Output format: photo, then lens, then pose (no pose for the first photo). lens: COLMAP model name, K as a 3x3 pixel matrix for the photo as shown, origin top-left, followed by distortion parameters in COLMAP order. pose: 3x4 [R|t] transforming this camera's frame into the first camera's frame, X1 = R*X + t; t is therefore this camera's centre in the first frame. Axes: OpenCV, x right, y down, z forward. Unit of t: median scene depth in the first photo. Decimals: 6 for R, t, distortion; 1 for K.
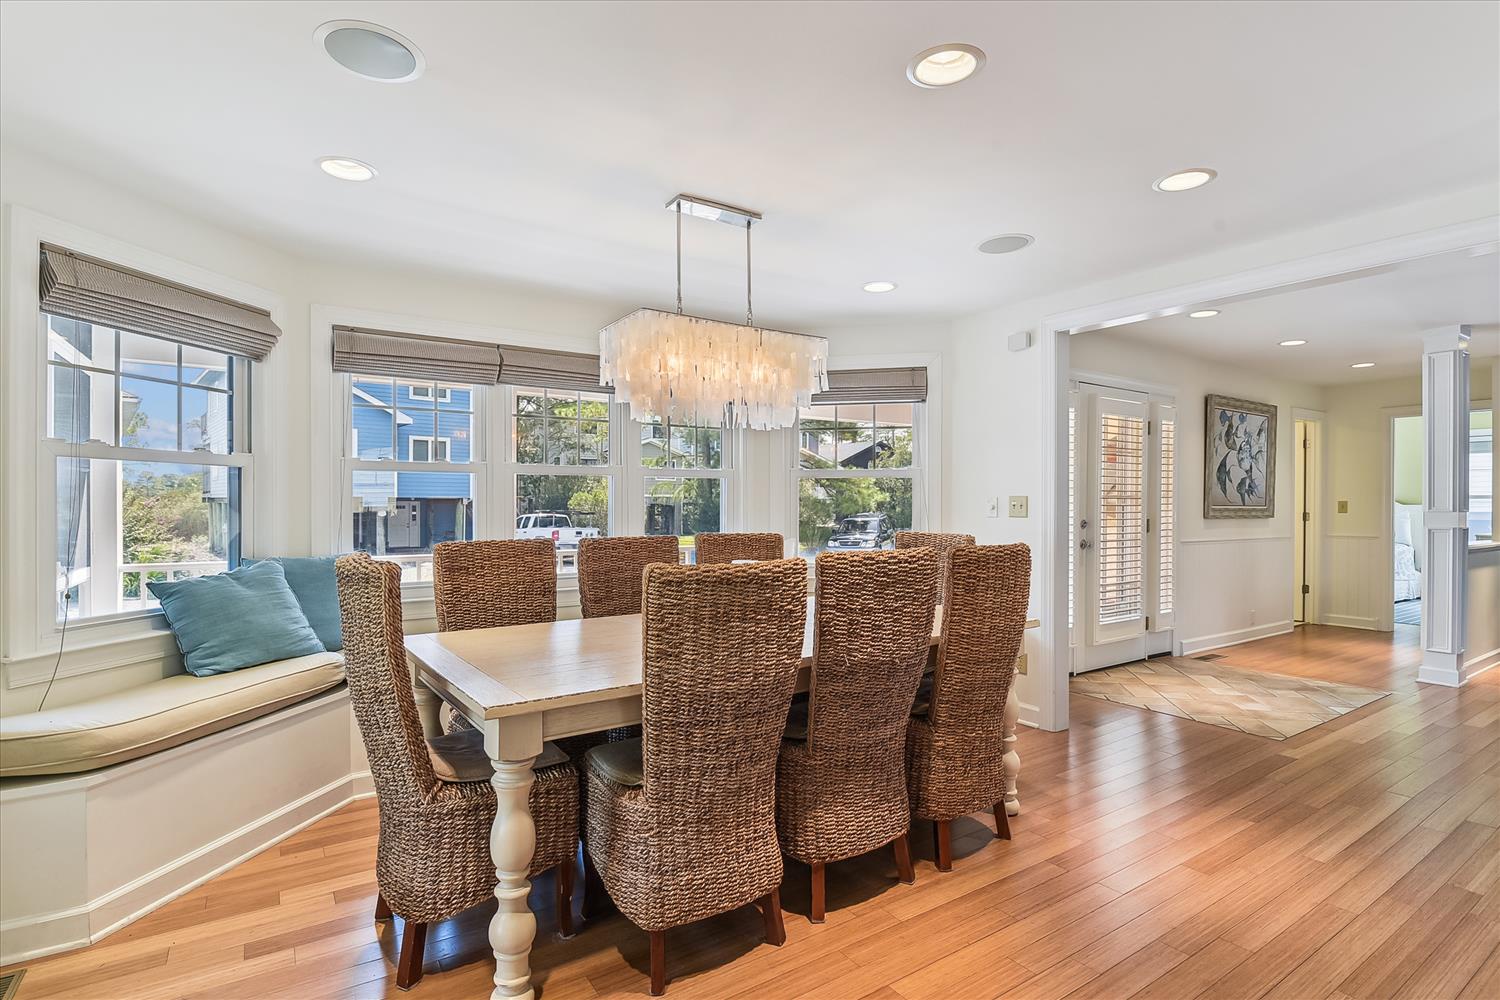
lens RADIAL K [[741.8, 0, 754.4], [0, 741.8, 500.2], [0, 0, 1]] dist [-0.016616, -0.000878]
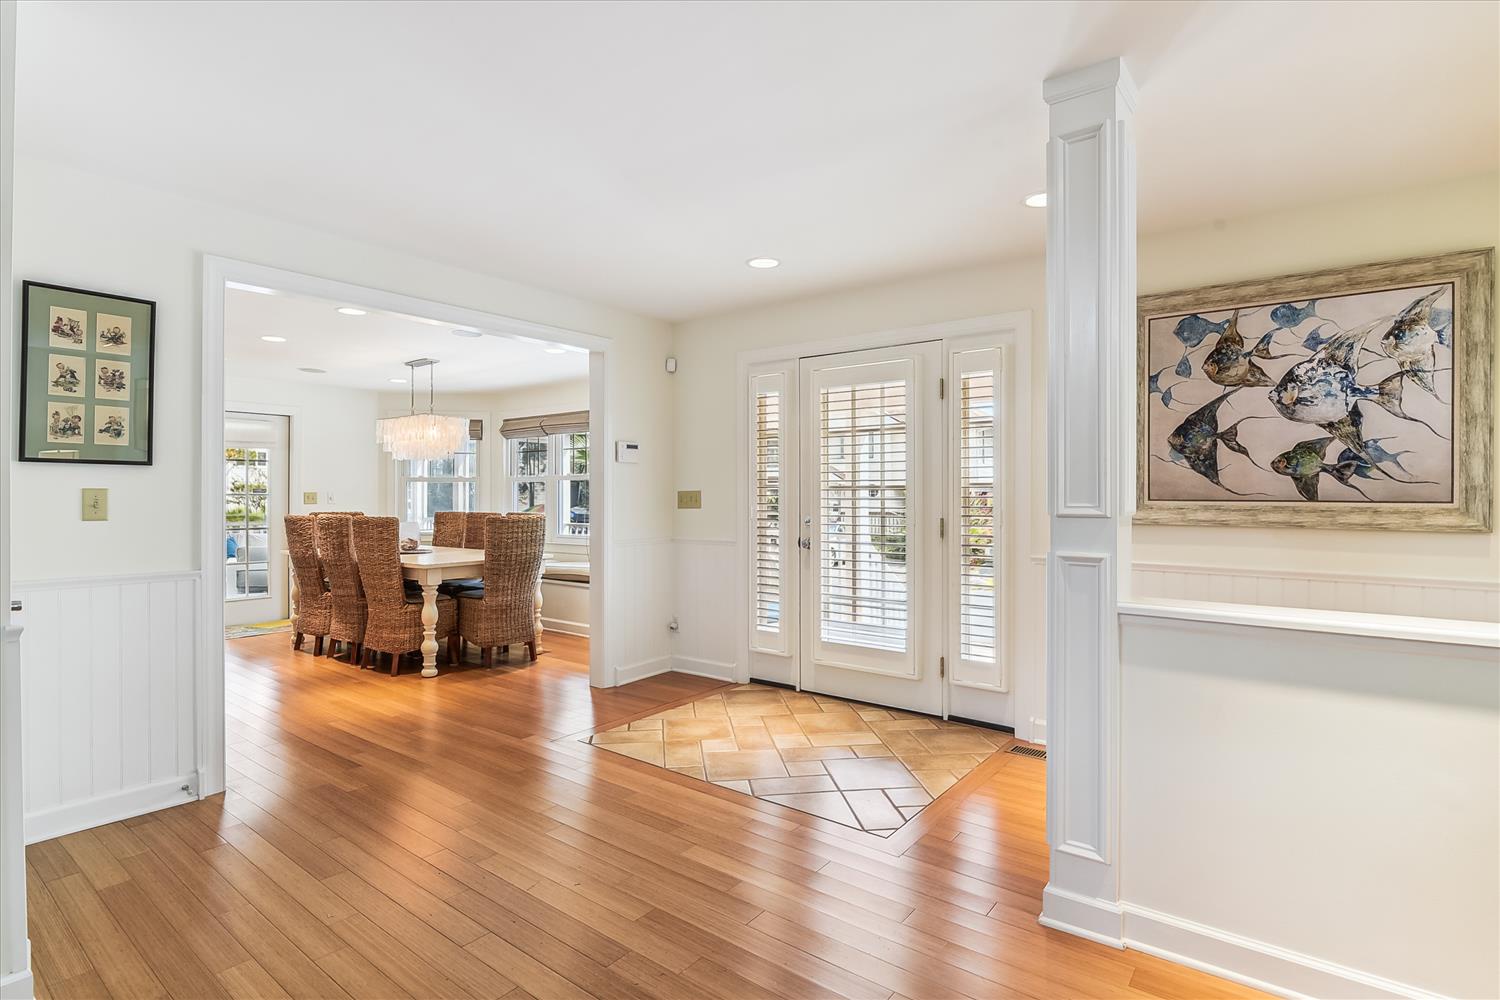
lens RADIAL K [[726.6, 0, 738.2], [0, 726.6, 491.1], [0, 0, 1]] dist [-0.022017, -0.000886]
pose [[0.316486, -0.005148, -0.948583, 1.015425], [0.004381, 0.999983, -0.003965, 0.001475], [0.948587, -0.002901, 0.316503, 0.540984]]
